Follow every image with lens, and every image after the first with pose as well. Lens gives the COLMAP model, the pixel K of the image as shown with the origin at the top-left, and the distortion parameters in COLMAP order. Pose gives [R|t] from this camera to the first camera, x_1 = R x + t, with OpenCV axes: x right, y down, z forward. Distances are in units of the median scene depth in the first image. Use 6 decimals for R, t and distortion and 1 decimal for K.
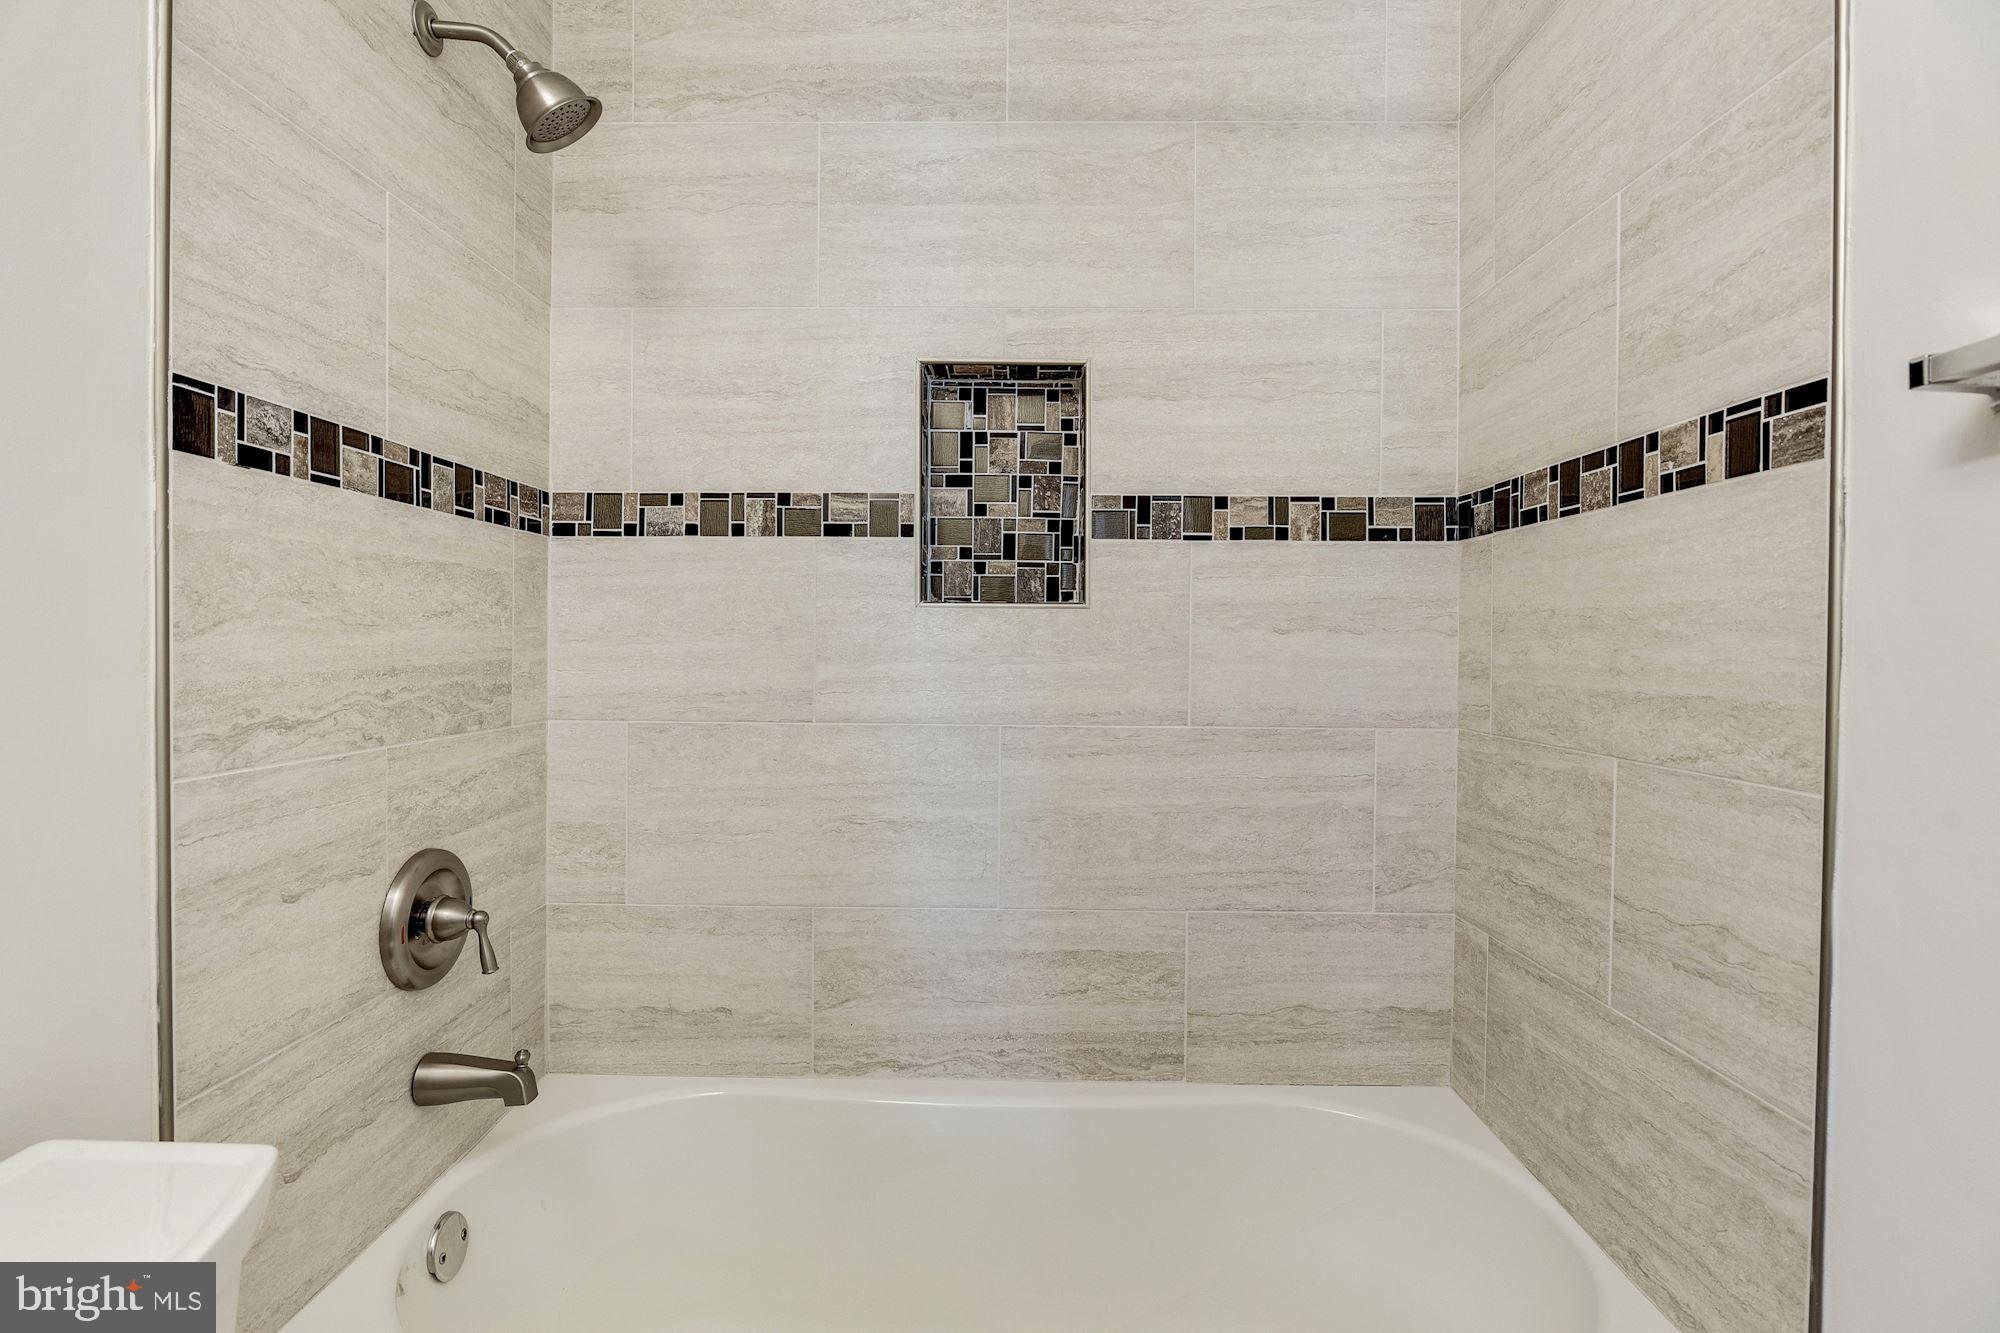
lens RADIAL K [[988.9, 0, 998.3], [0, 988.9, 659.6], [0, 0, 1]] dist [-0.007696, -0.000167]
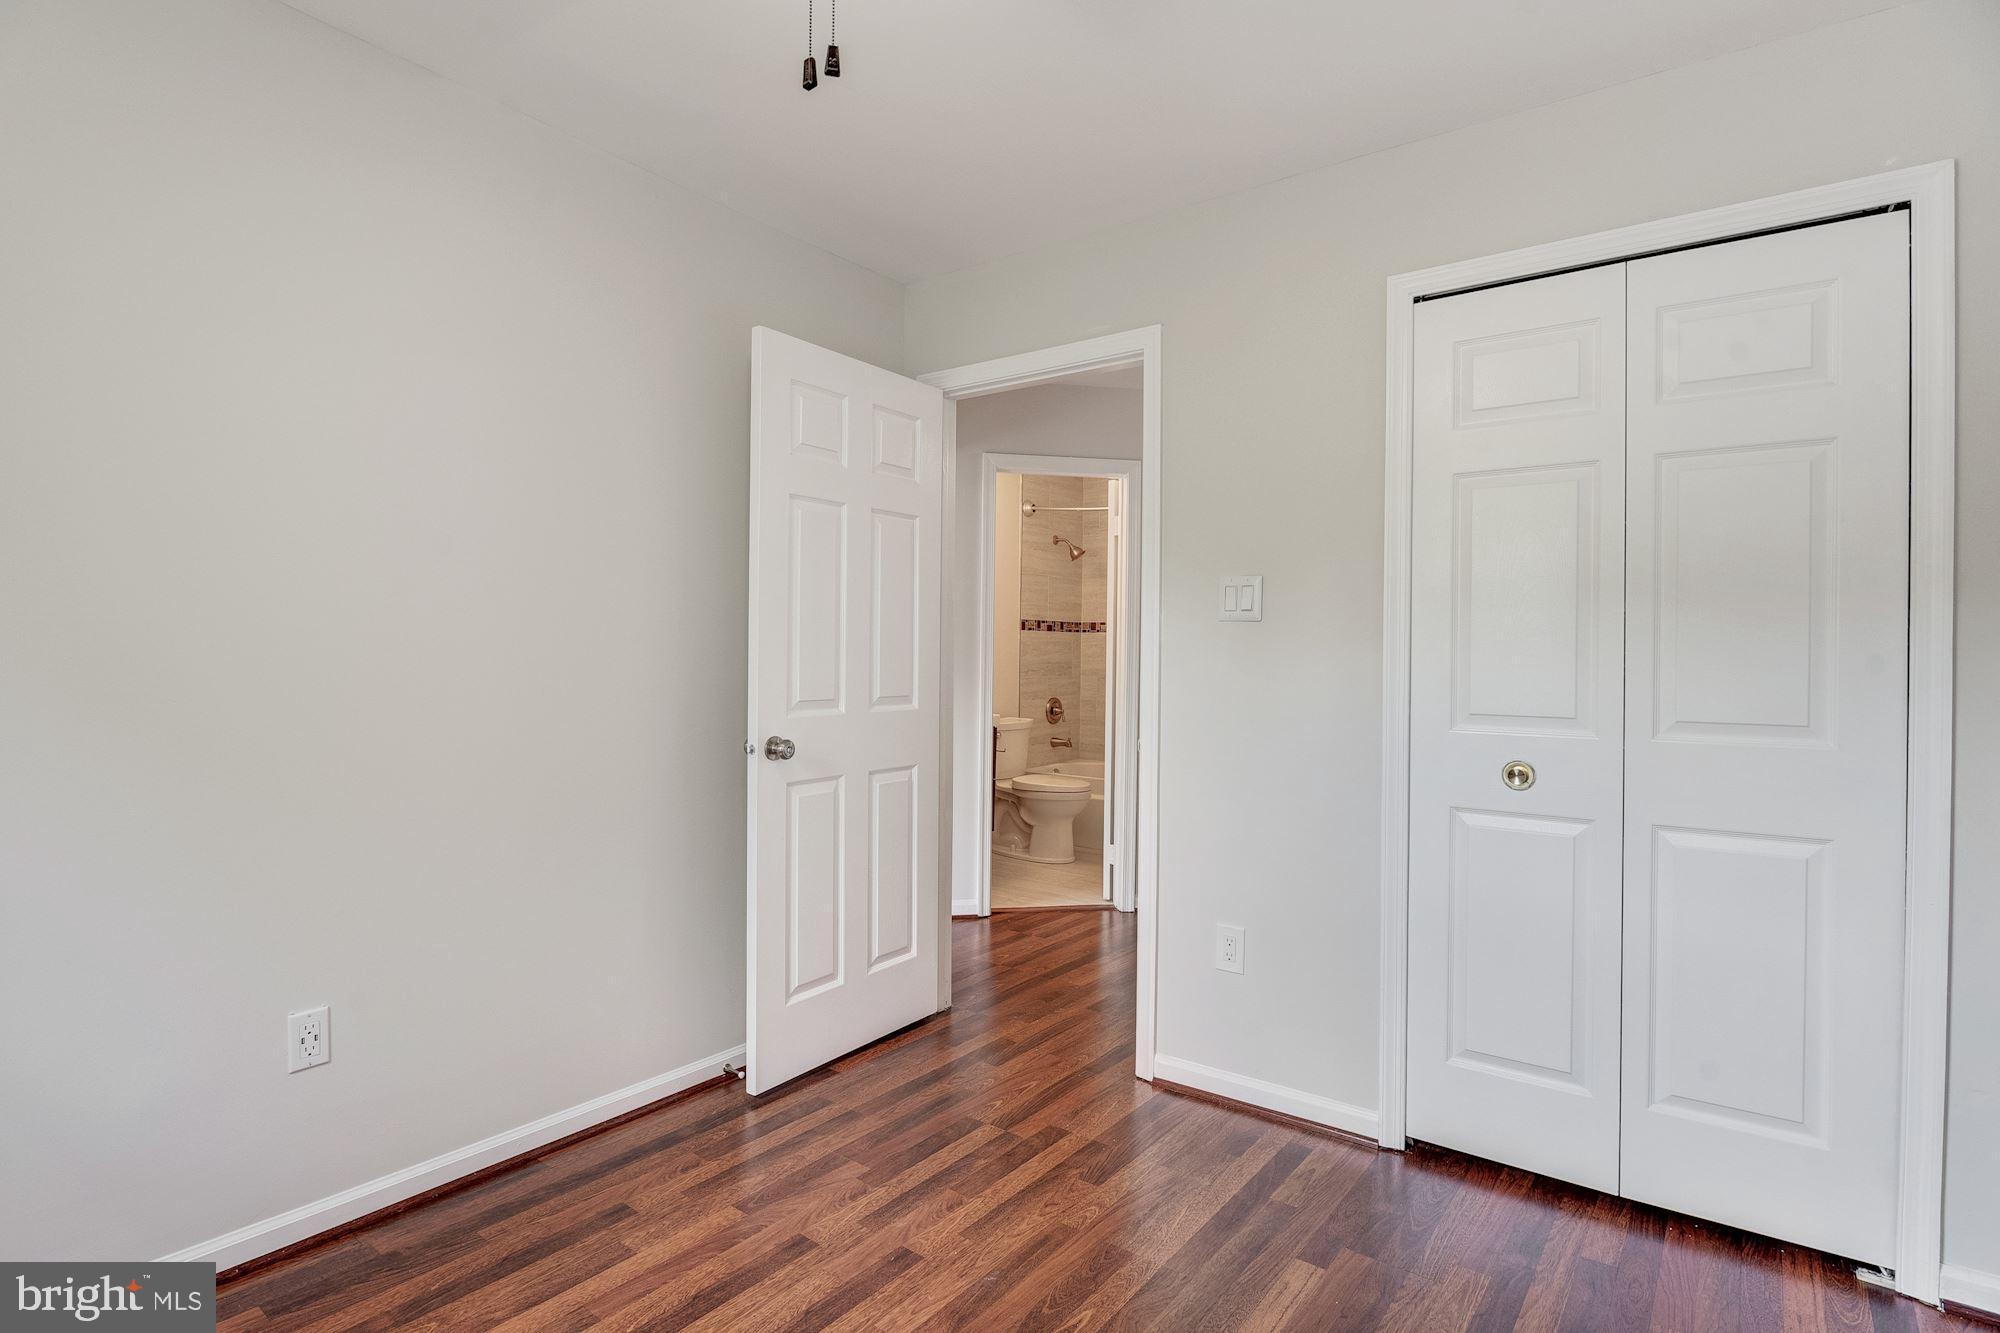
lens RADIAL K [[988.9, 0, 998.3], [0, 988.9, 659.6], [0, 0, 1]] dist [-0.007696, -0.000167]
pose [[0.809095, 0.006062, -0.587646, 1.795458], [-0.015207, 0.999828, -0.010623, 0.043677], [0.587481, 0.017531, 0.809048, -2.713281]]
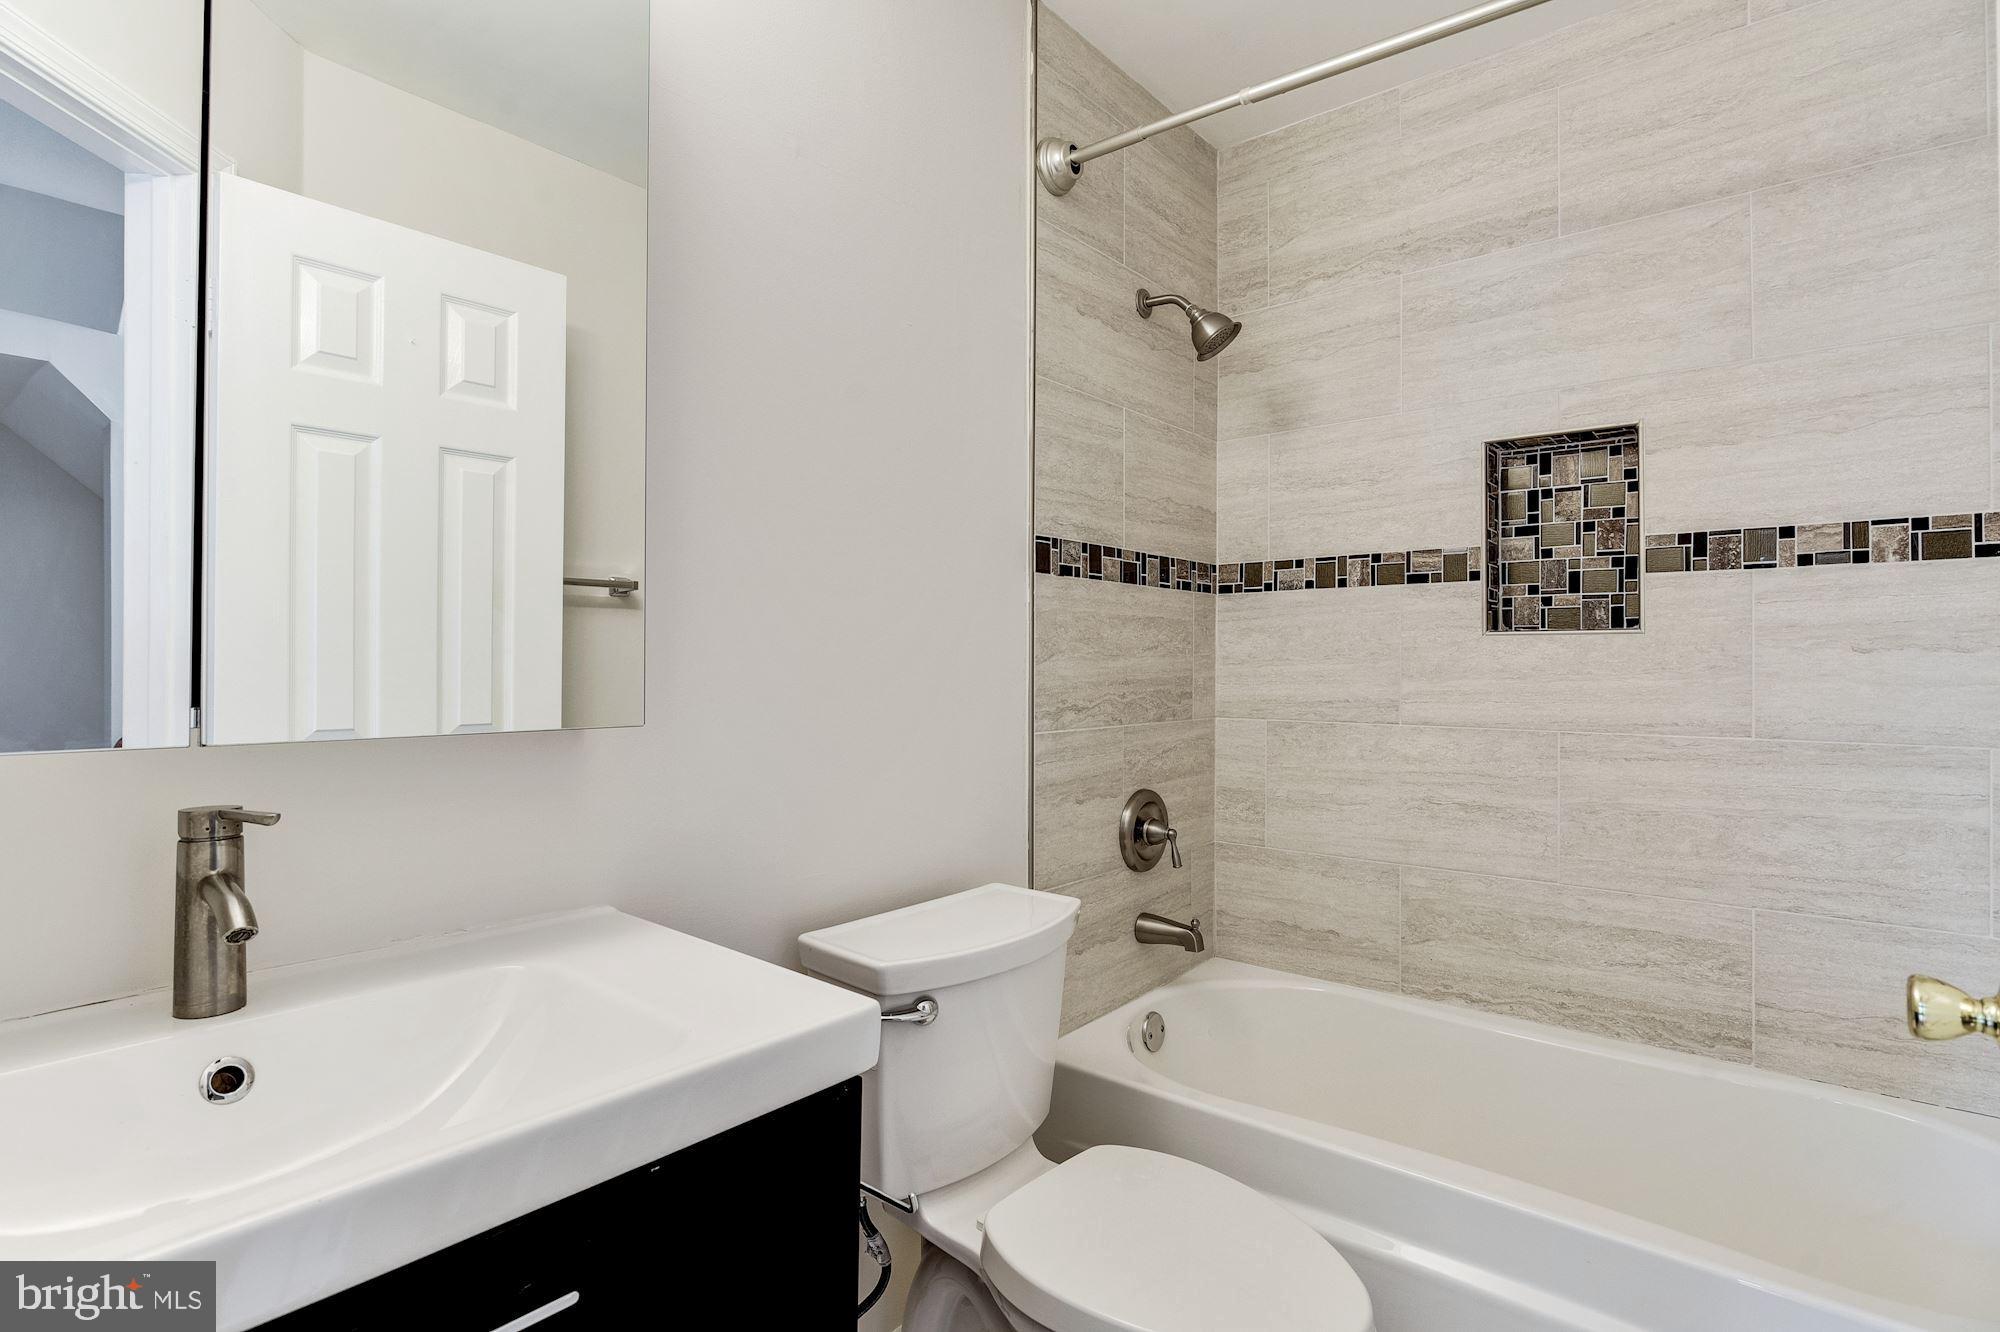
lens RADIAL K [[988.9, 0, 998.3], [0, 988.9, 659.1], [0, 0, 1]] dist [-0.007696, -0.000167]
pose [[0.780966, -0.009720, -0.624498, 0.222244], [-0.005704, 0.999726, -0.022693, 0.009278], [0.624548, 0.021285, 0.780696, -0.375231]]
